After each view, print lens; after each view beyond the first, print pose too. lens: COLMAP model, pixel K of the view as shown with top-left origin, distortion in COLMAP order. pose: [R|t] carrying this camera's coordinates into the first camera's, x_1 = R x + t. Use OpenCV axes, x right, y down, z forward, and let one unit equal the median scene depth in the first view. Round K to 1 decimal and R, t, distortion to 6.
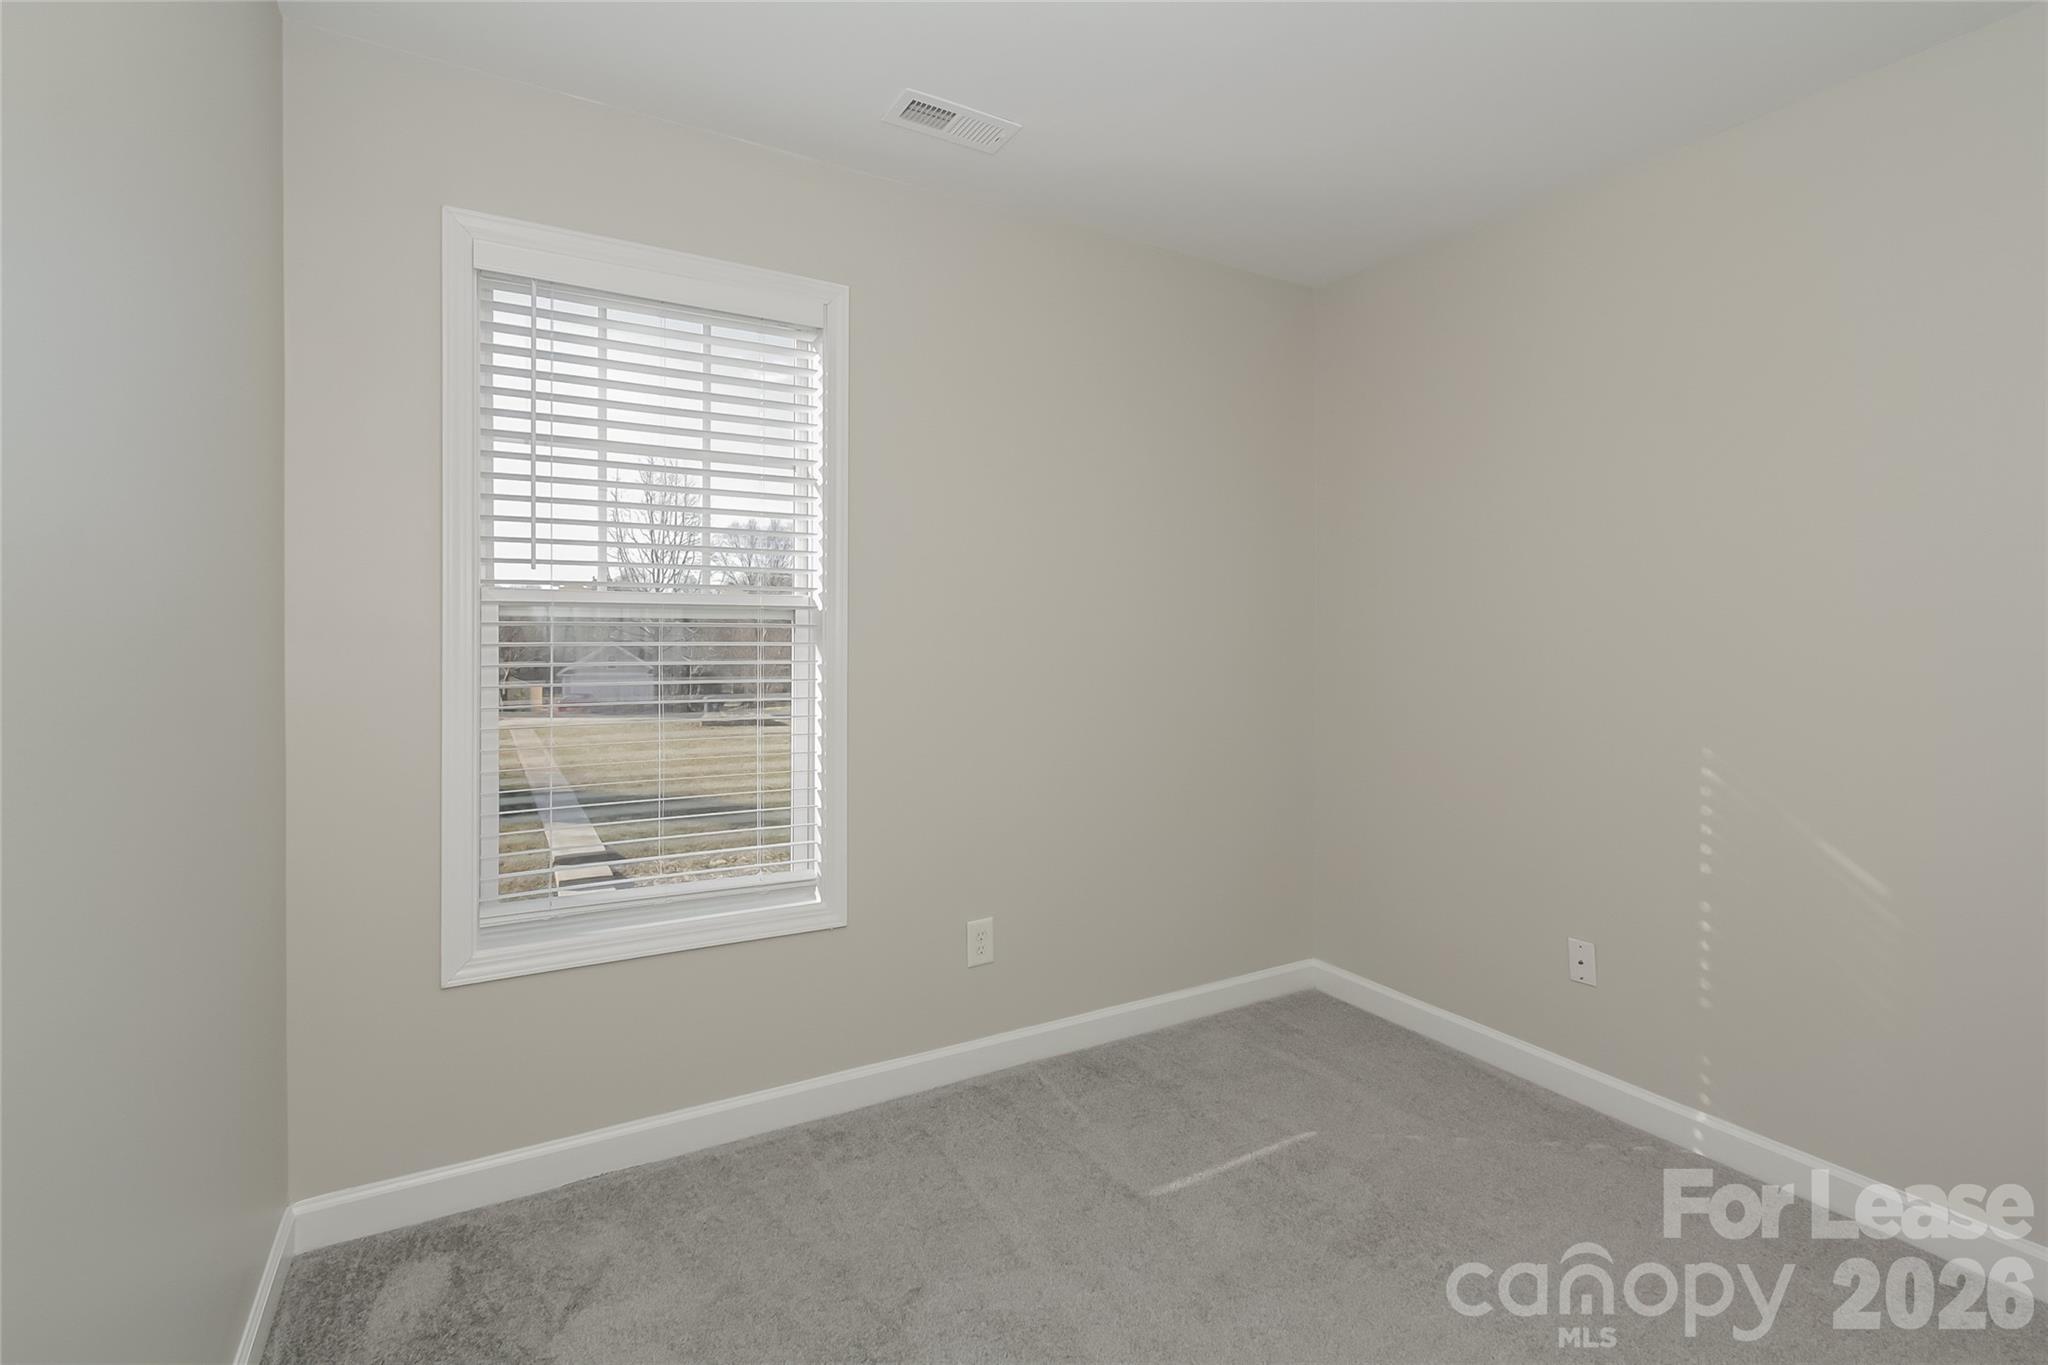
lens RADIAL K [[966.1, 0, 1025.8], [0, 966.1, 637.0], [0, 0, 1]] dist [-0.001518, -0.000135]
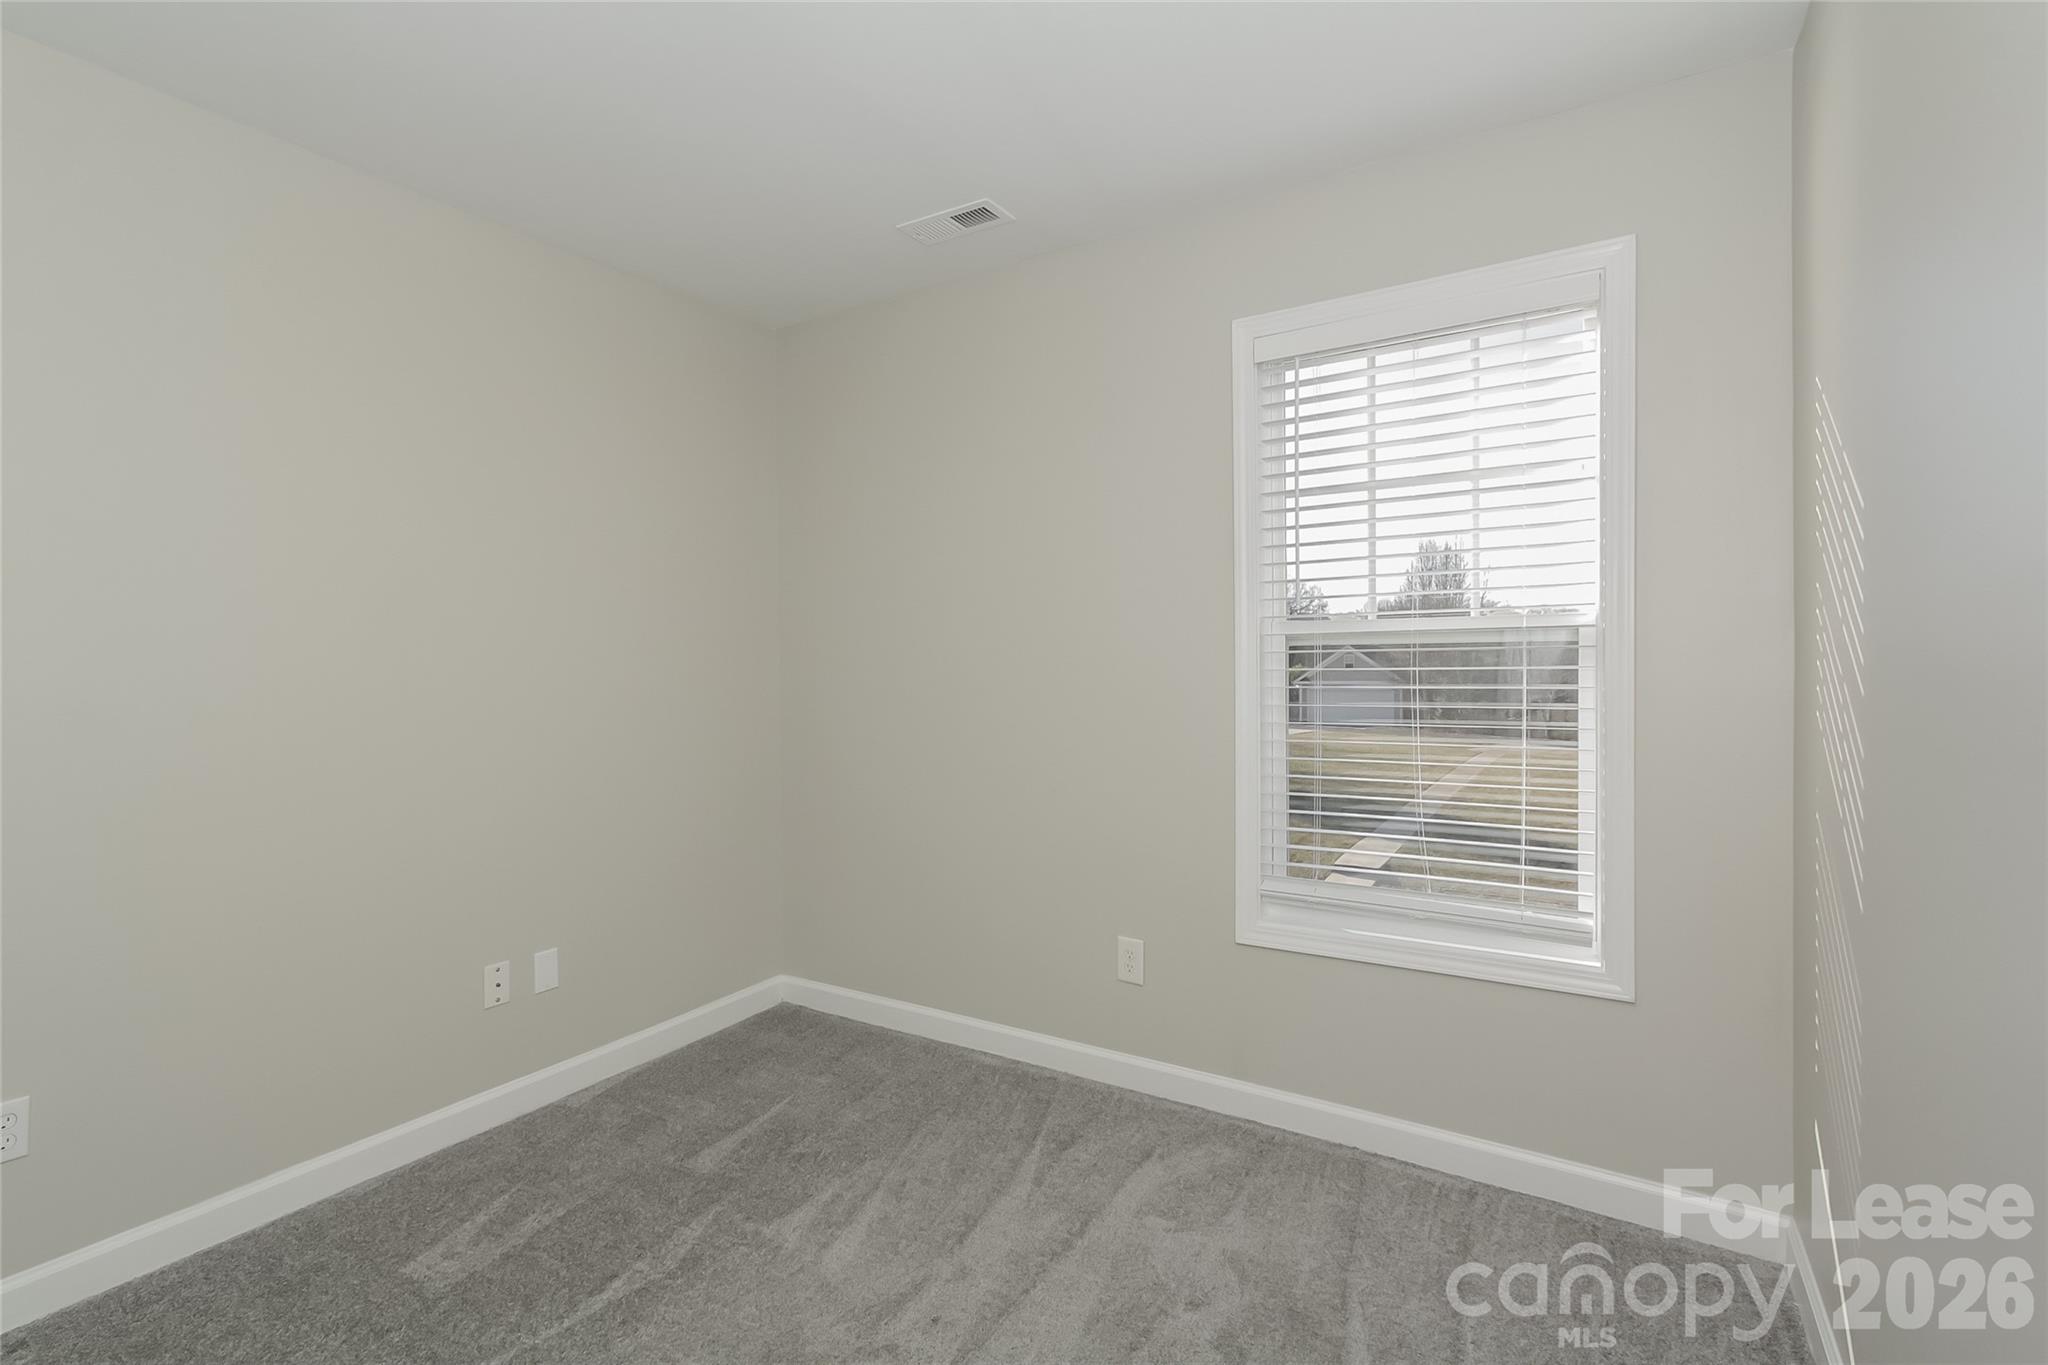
lens RADIAL K [[906.5, 0, 1024.0], [0, 906.5, 682.5], [0, 0, 1]] dist [0.023355, 0.000002]
pose [[0.464846, 0.008356, -0.885352, 0.290793], [0.012584, 0.999792, 0.016044, 0.001636], [0.885302, -0.018599, 0.464644, 0.177318]]
